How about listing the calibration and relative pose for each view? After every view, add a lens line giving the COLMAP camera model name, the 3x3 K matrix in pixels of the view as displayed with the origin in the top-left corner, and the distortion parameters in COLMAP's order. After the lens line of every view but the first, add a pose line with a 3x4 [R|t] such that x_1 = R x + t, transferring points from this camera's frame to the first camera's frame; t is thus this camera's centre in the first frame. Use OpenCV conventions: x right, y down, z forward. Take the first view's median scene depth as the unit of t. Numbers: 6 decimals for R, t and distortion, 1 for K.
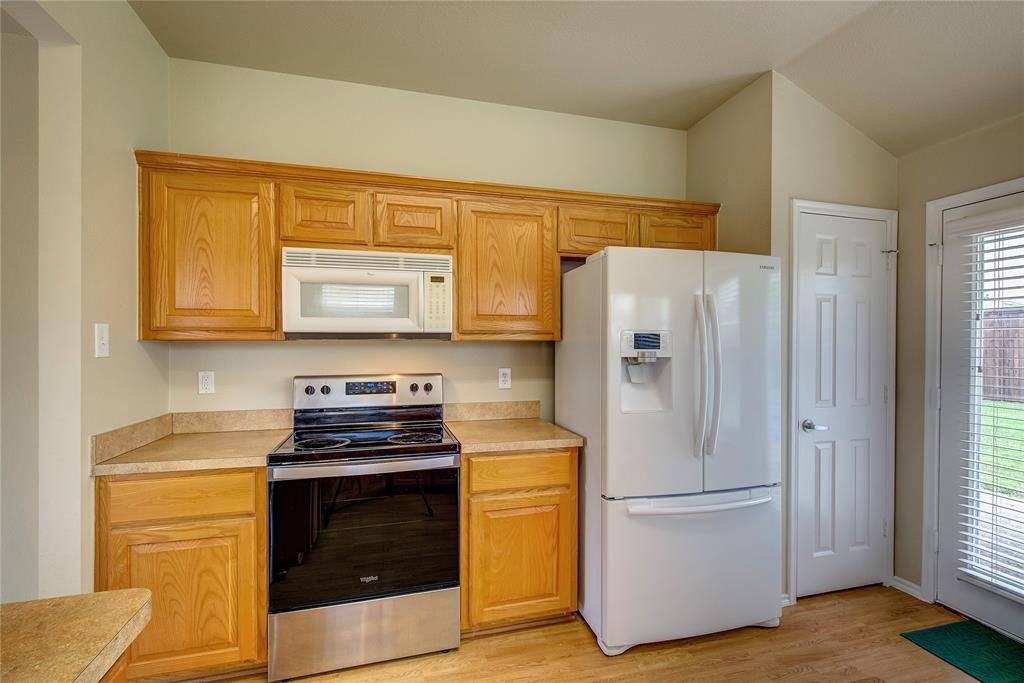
lens RADIAL K [[463.6, 0, 513.8], [0, 463.6, 343.3], [0, 0, 1]] dist [-0.002615, -0.000199]
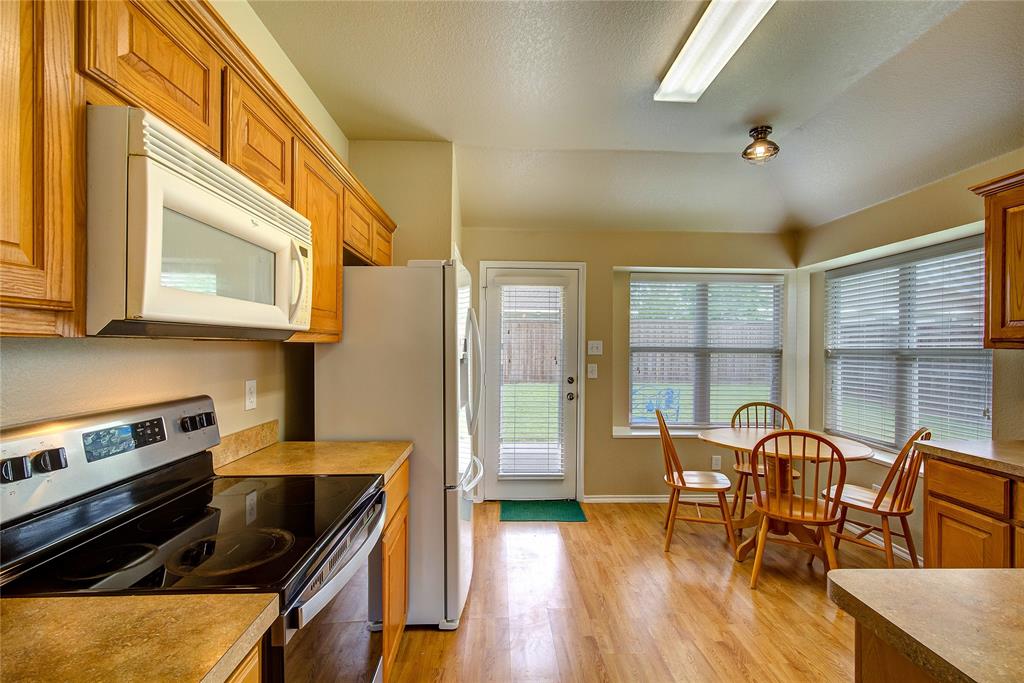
lens RADIAL K [[463.6, 0, 512.2], [0, 463.6, 346.2], [0, 0, 1]] dist [-0.002615, -0.000199]
pose [[0.234969, -0.001008, 0.972002, -0.778214], [-0.001748, 0.999997, 0.001459, -0.002557], [-0.972001, -0.002041, 0.234966, 0.567393]]
